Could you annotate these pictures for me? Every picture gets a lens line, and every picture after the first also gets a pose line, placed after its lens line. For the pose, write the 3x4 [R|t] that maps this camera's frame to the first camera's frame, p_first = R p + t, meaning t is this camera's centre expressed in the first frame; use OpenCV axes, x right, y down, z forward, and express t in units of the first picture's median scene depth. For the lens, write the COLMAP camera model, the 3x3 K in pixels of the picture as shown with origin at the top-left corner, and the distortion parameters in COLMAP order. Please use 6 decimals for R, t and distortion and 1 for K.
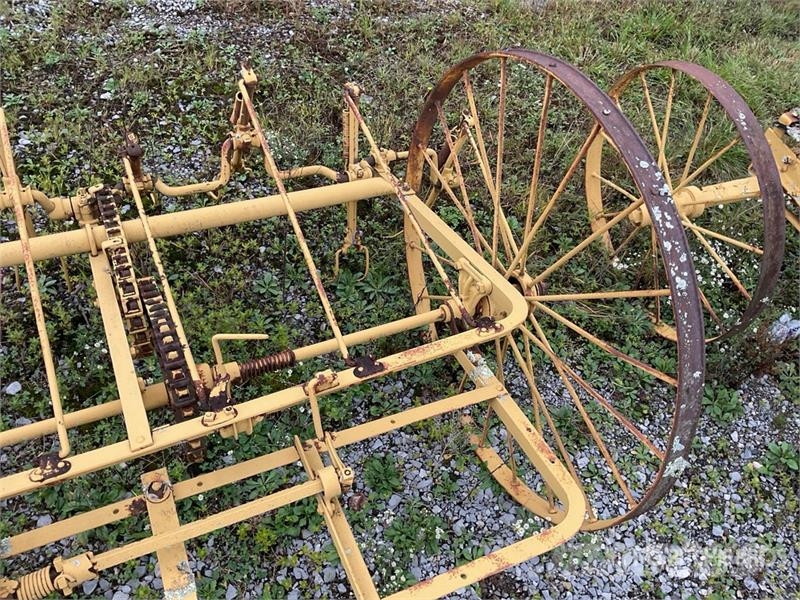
lens RADIAL K [[664.2, 0, 400.0], [0, 664.2, 300.0], [0, 0, 1]] dist [0.007772, -0.032957]
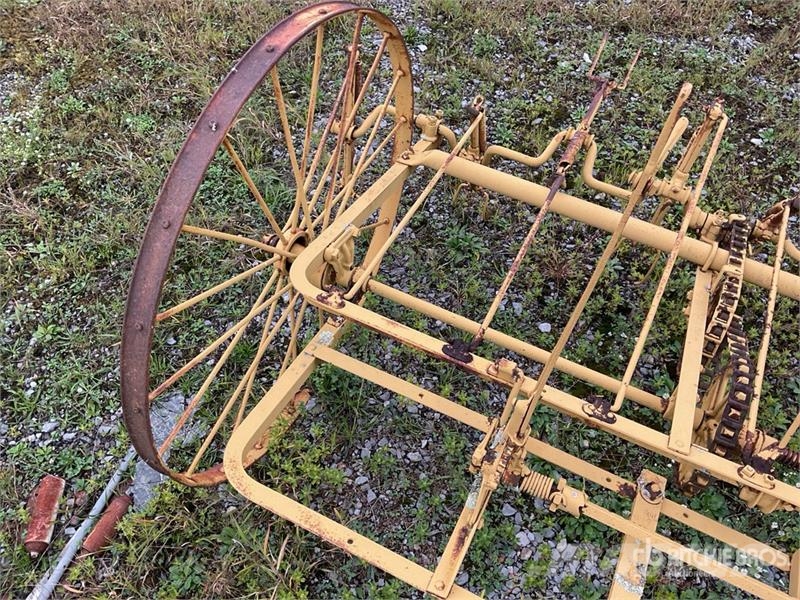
lens RADIAL K [[664.2, 0, 400.0], [0, 664.2, 300.0], [0, 0, 1]] dist [0.007772, -0.032957]
pose [[0.625034, 0.532613, -0.570662, -0.150288], [-0.563966, 0.813564, 0.141619, 0.099861], [0.539698, 0.233317, 0.808881, -0.100087]]
